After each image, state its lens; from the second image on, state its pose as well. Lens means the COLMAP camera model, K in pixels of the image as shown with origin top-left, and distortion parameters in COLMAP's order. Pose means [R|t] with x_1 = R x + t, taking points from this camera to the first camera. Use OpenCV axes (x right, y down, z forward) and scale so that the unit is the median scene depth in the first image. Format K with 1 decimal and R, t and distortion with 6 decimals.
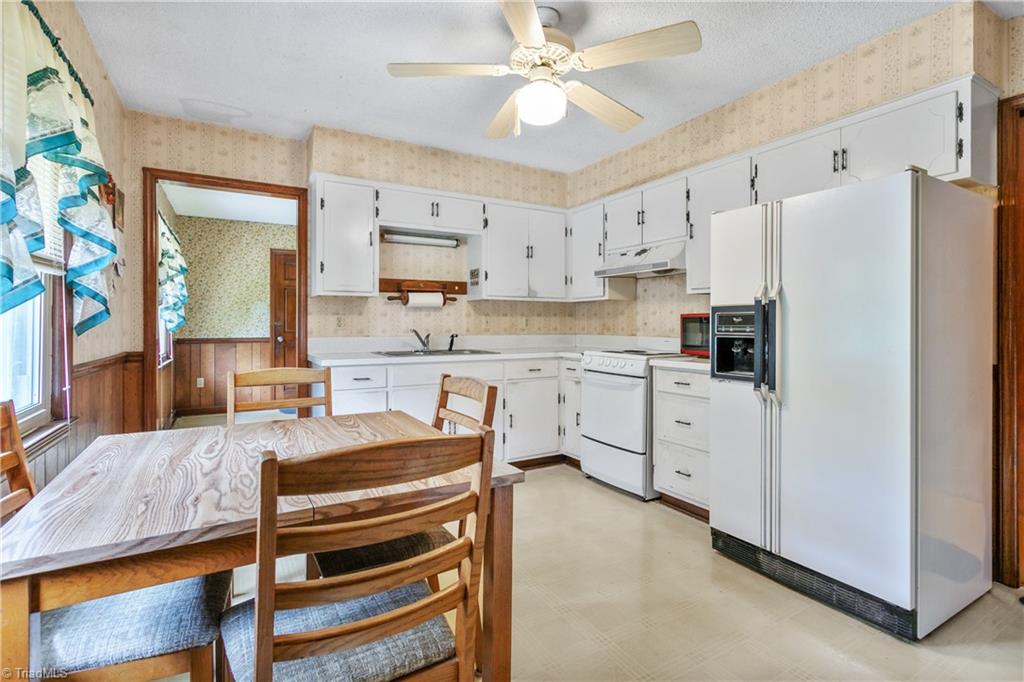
lens RADIAL K [[494.0, 0, 513.3], [0, 494.0, 321.8], [0, 0, 1]] dist [-0.000393, 0.000518]
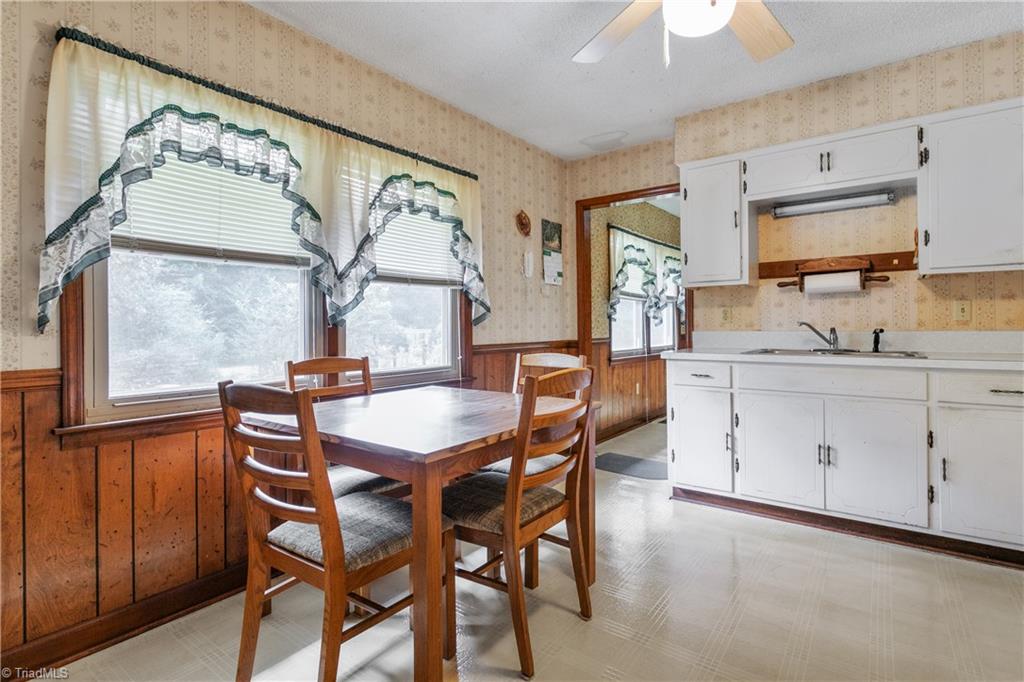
lens RADIAL K [[513.1, 0, 531.8], [0, 513.1, 327.2], [0, 0, 1]] dist [0.000758, 0.000371]
pose [[0.397118, -0.002159, -0.917765, 0.379467], [0.013833, 0.999898, 0.003633, 0.014975], [0.917663, -0.014138, 0.397107, 0.276867]]
